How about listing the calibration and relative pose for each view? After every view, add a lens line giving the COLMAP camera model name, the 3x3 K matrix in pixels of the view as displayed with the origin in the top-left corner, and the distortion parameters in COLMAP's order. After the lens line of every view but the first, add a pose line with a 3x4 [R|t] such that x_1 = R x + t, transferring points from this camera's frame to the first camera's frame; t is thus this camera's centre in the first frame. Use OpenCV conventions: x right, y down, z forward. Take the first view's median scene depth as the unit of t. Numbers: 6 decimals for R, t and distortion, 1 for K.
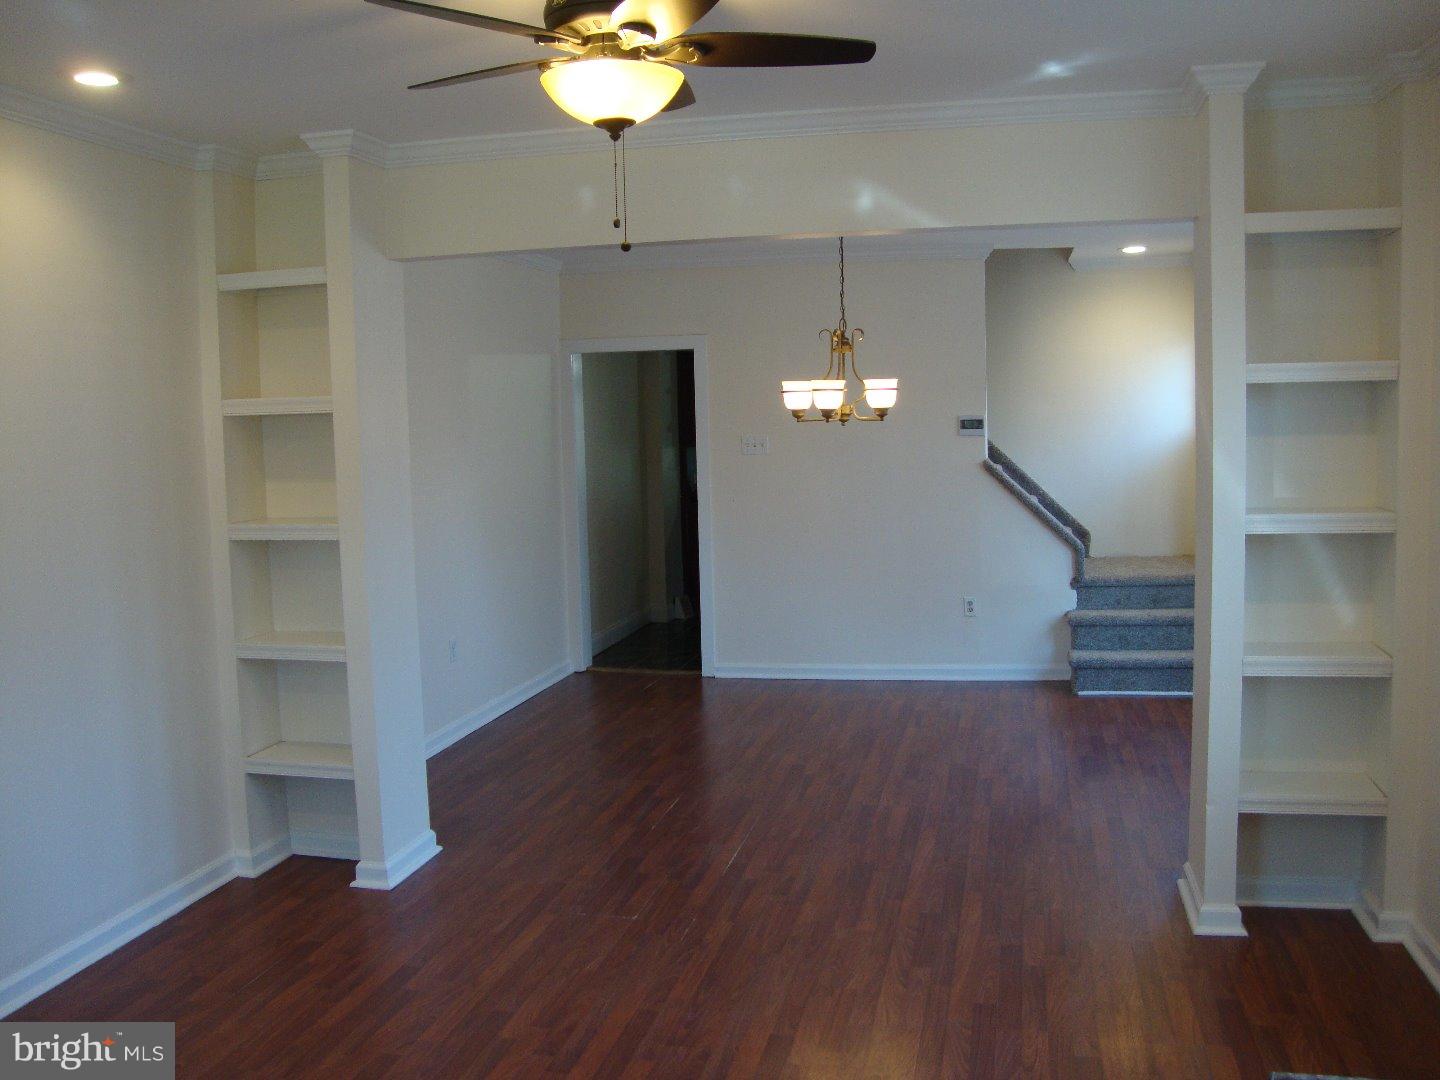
lens RADIAL K [[1326.1, 0, 697.4], [0, 1326.1, 535.2], [0, 0, 1]] dist [-0.212650, 0.246566]
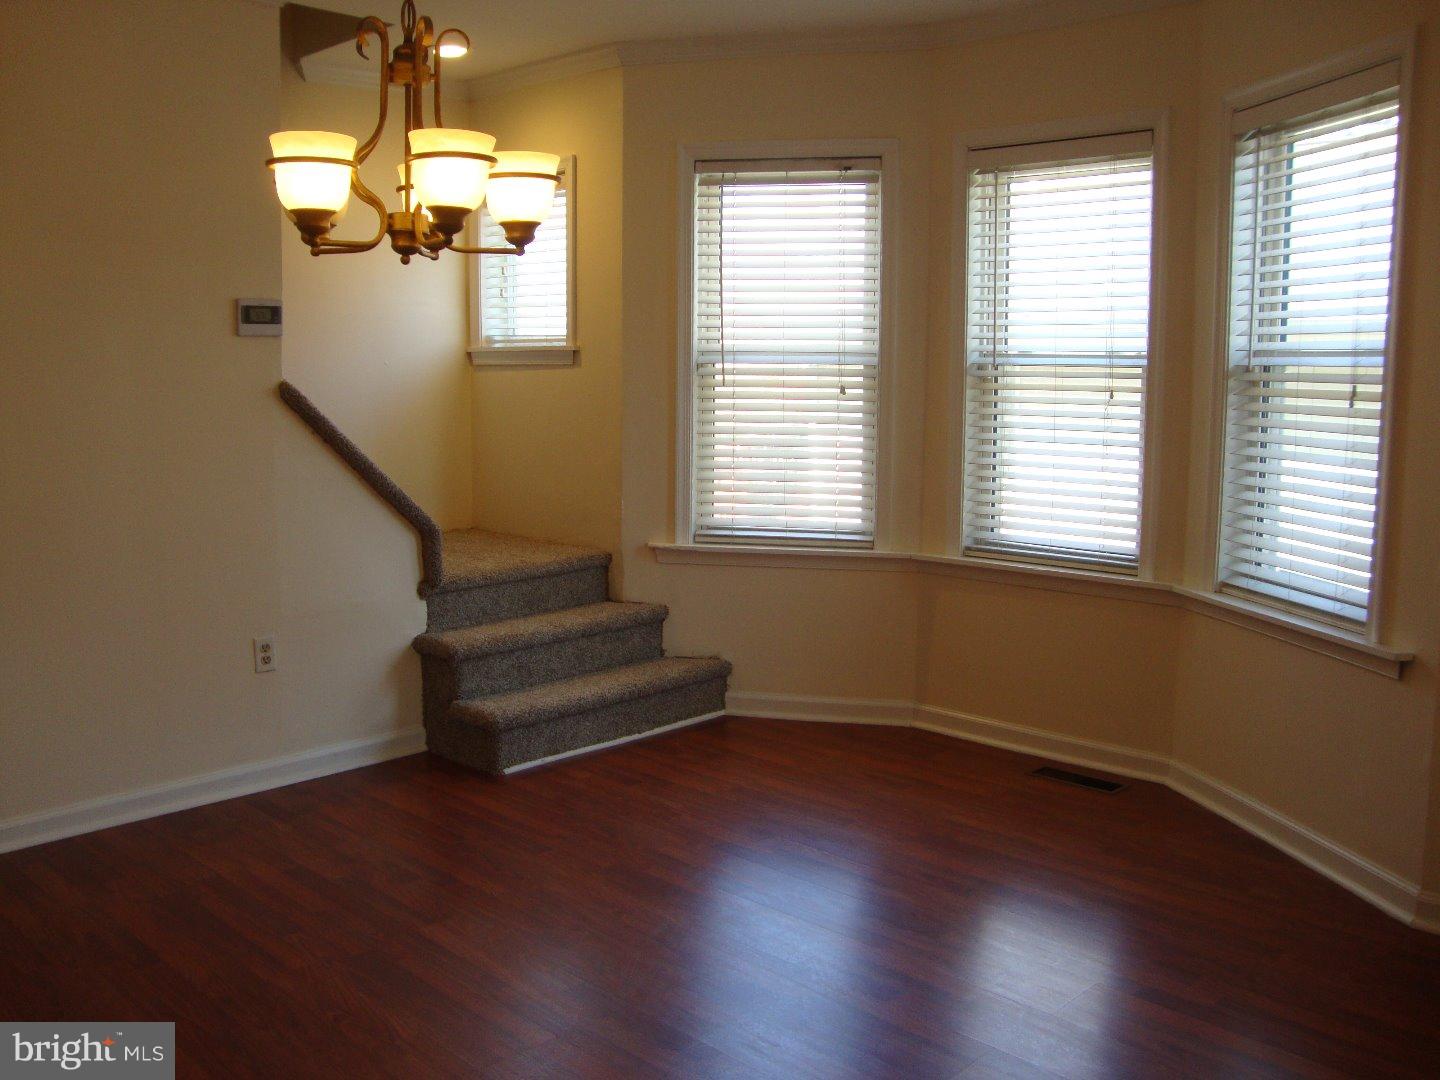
lens RADIAL K [[1326.1, 0, 697.4], [0, 1326.1, 535.2], [0, 0, 1]] dist [-0.212650, 0.246566]
pose [[0.531426, -0.083599, 0.842970, -0.146779], [0.066372, 0.996168, 0.056949, -0.013384], [-0.844501, 0.025685, 0.534938, 0.571514]]
